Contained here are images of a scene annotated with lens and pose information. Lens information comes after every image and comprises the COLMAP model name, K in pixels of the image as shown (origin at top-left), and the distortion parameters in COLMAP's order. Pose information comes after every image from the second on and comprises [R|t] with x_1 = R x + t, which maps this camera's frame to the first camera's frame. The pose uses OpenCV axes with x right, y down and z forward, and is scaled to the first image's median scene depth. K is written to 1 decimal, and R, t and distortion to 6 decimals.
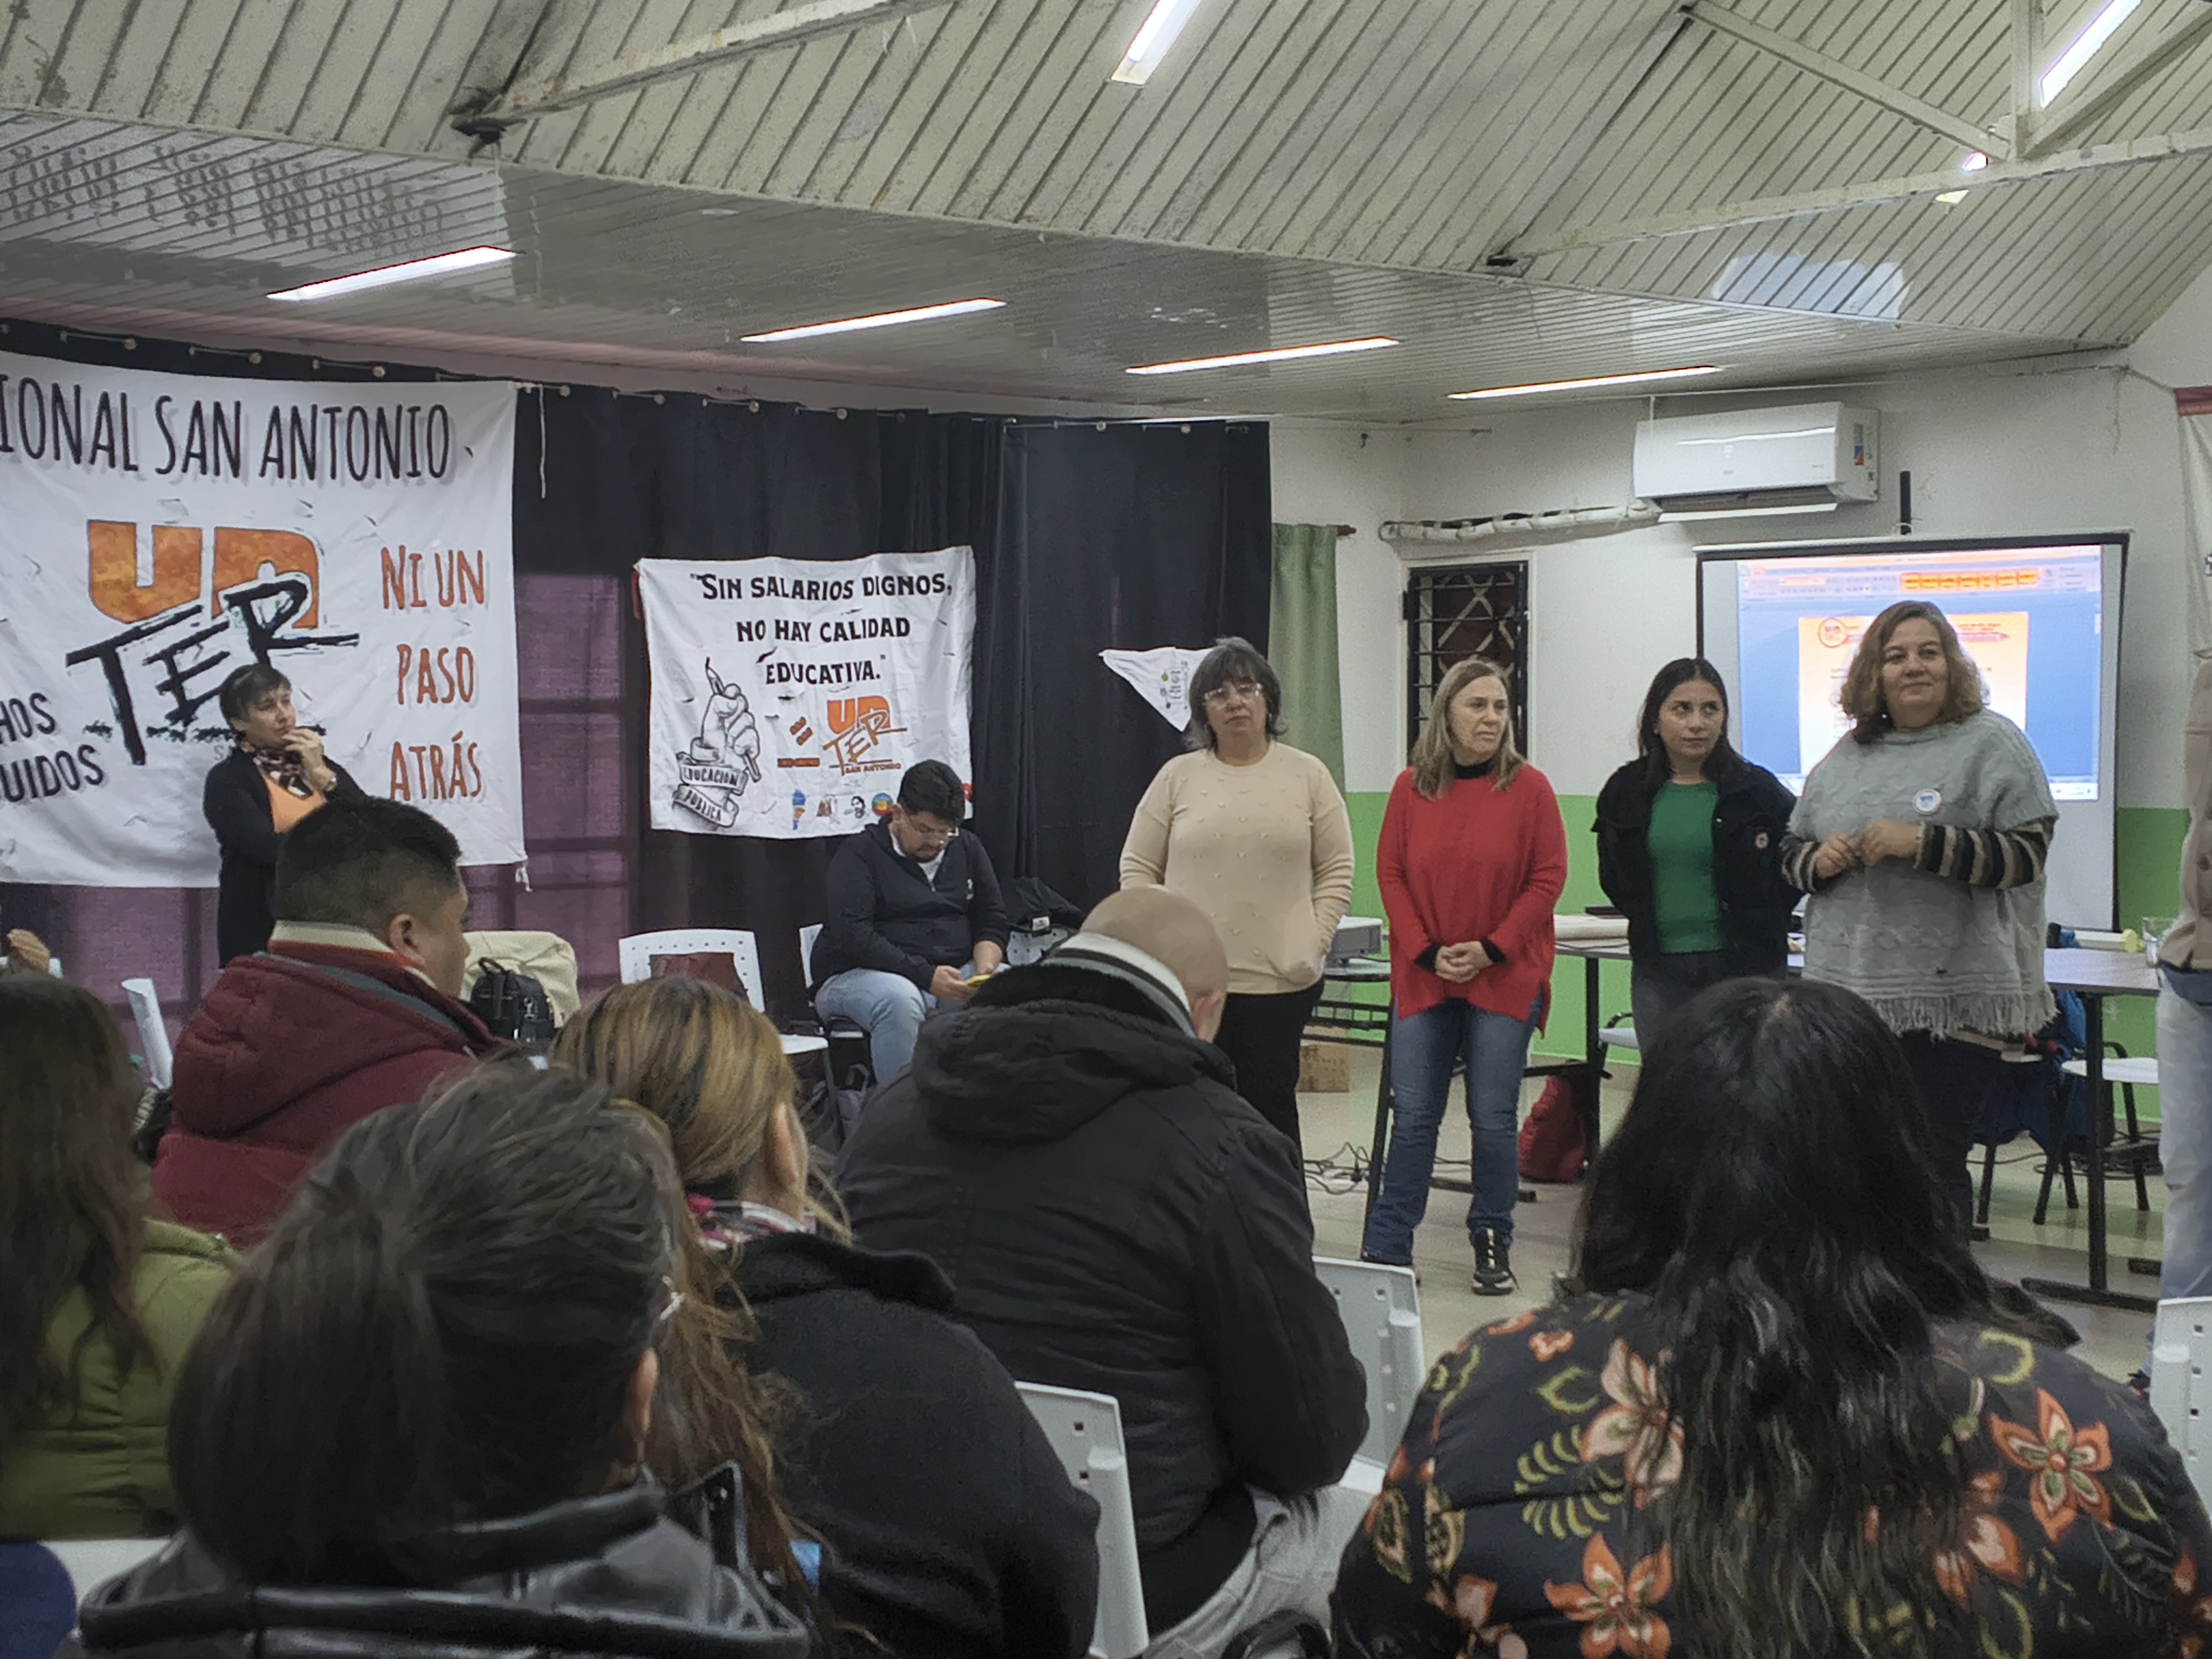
lens RADIAL K [[3272.0, 0, 1149.9], [0, 3272.0, 824.2], [0, 0, 1]] dist [0.175829, -0.628430]
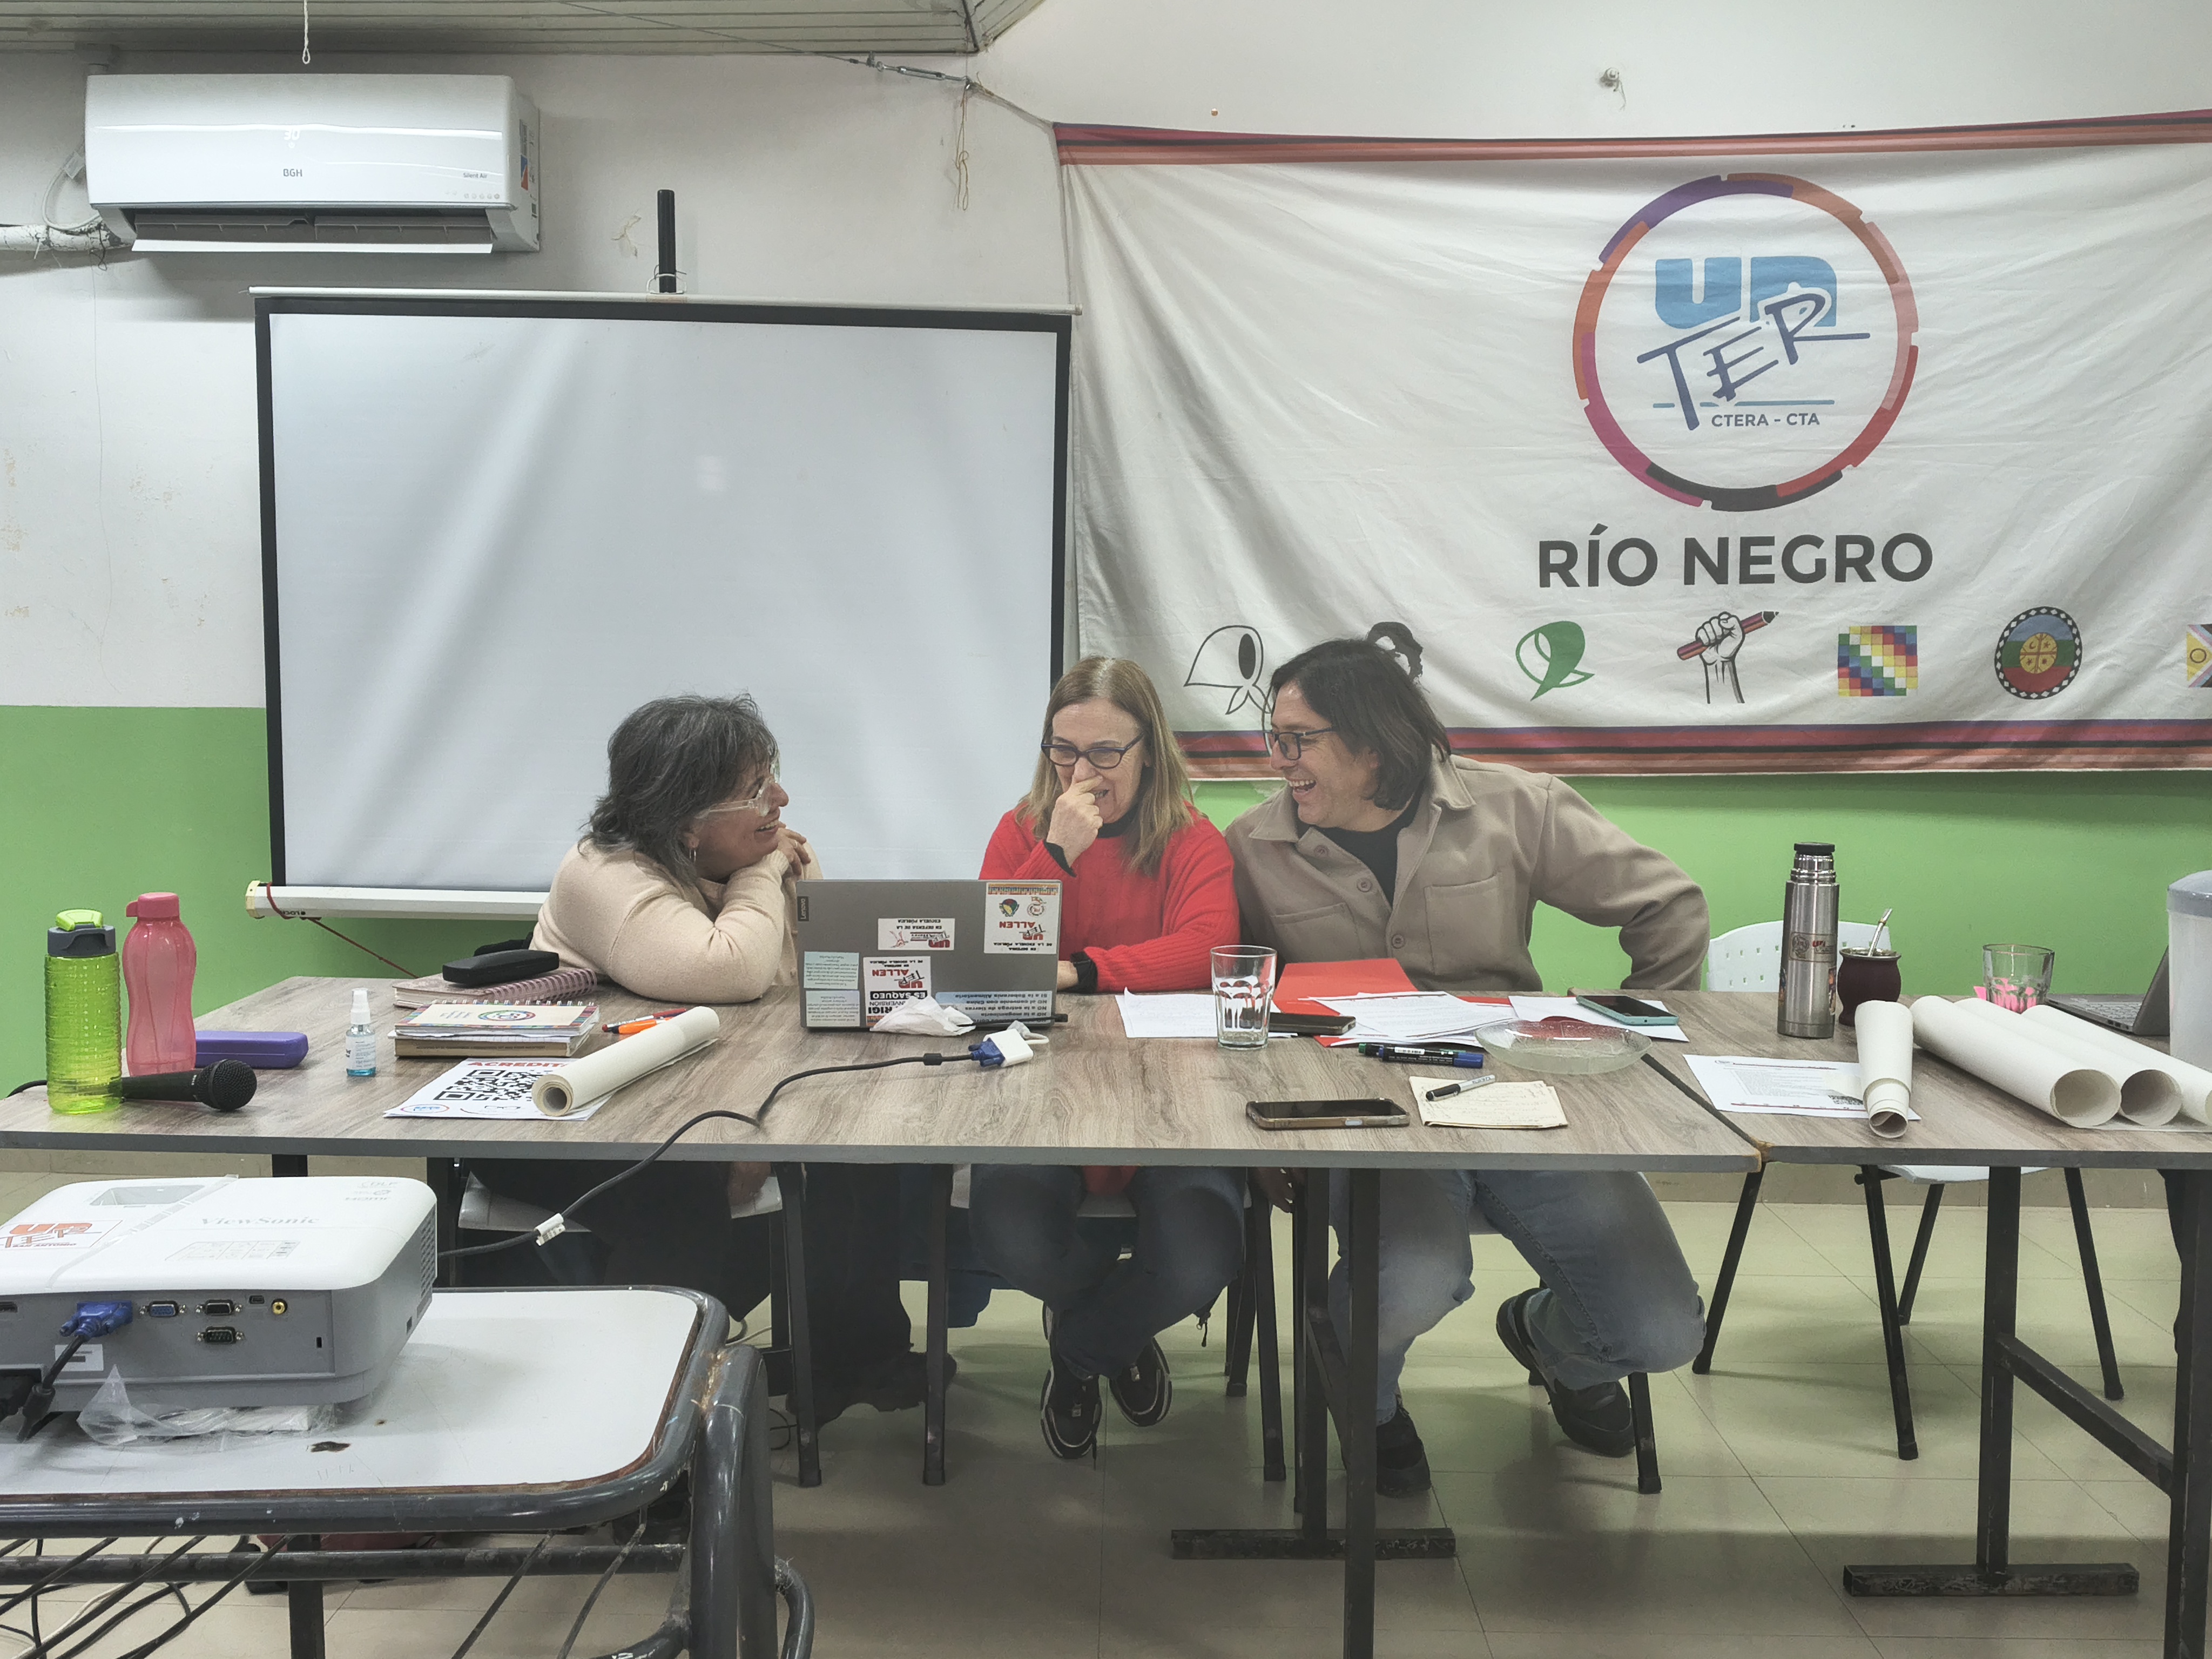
lens RADIAL K [[1997.7, 0, 1097.9], [0, 1997.7, 829.3], [0, 0, 1]] dist [0.088087, -0.226454]
pose [[0.647329, -0.058414, 0.759969, -0.020211], [0.009881, 0.997618, 0.068264, -0.011114], [-0.762147, -0.036680, 0.646364, 0.745621]]
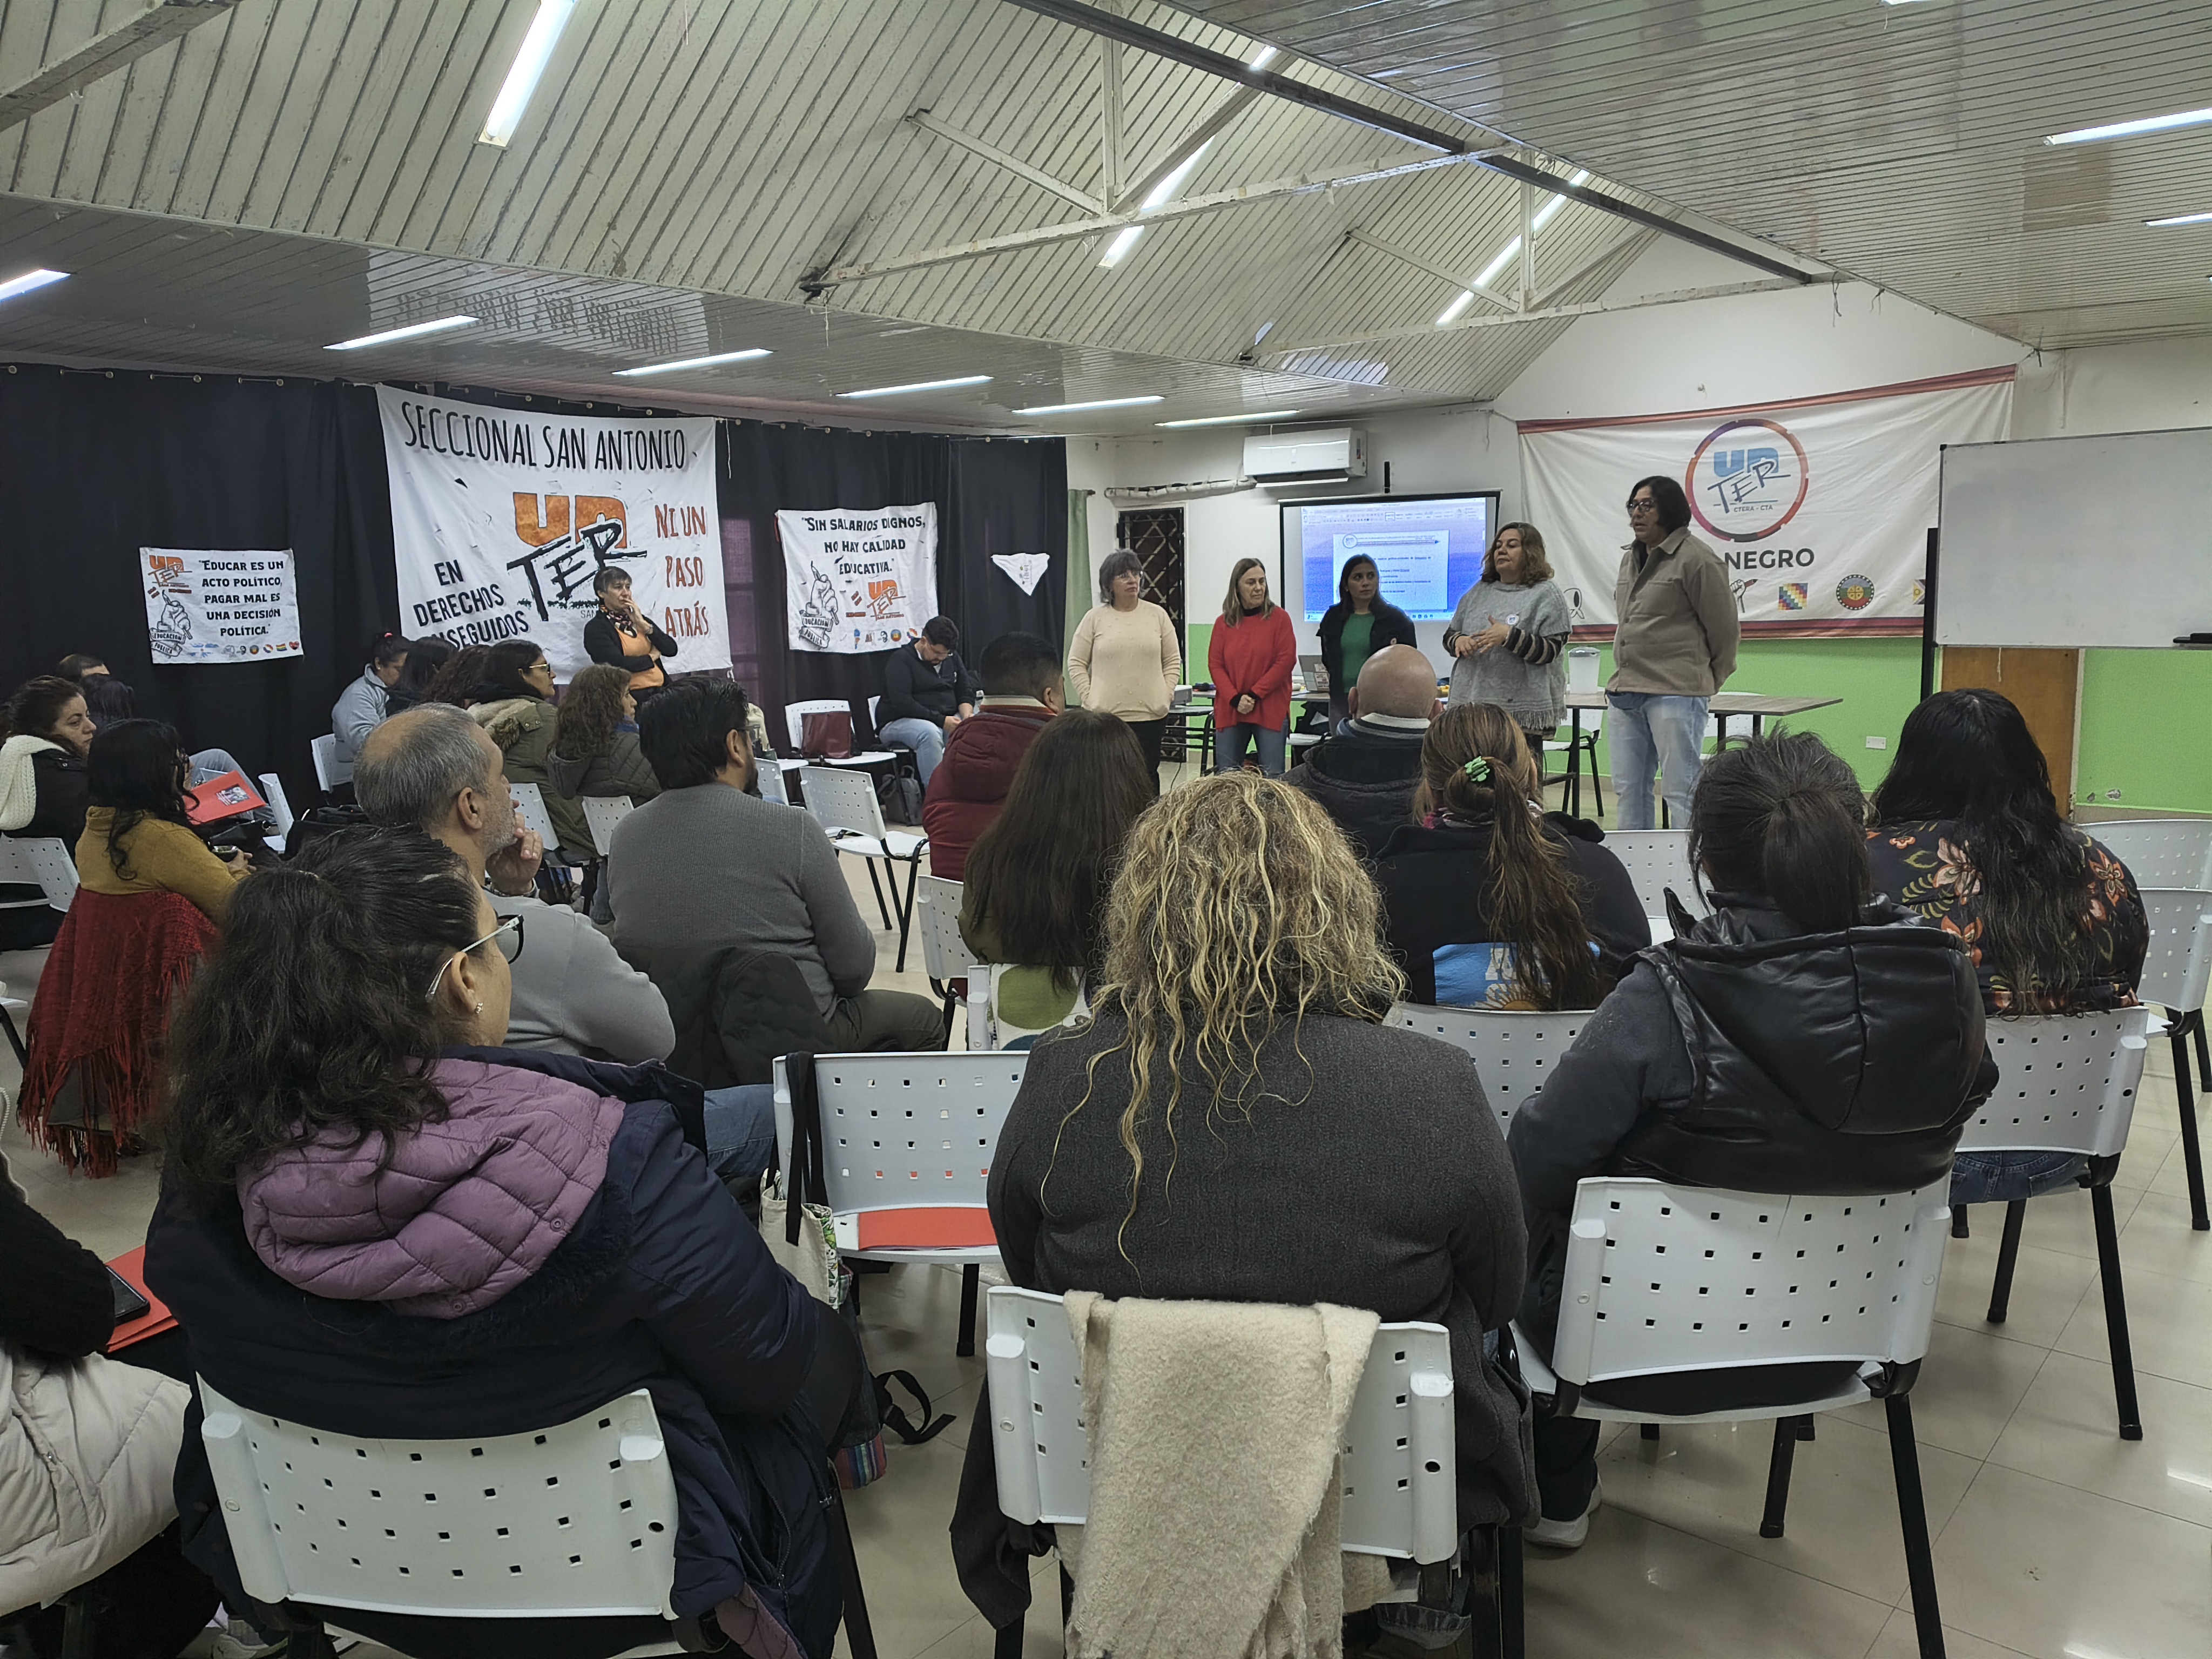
lens RADIAL K [[1662.5, 0, 1110.0], [0, 1662.5, 819.4], [0, 0, 1]] dist [0.089982, -0.235155]
pose [[0.984130, -0.041008, 0.172646, -0.146007], [0.022701, 0.994031, 0.106712, 0.000174], [-0.175991, -0.101099, 0.979186, -0.023649]]
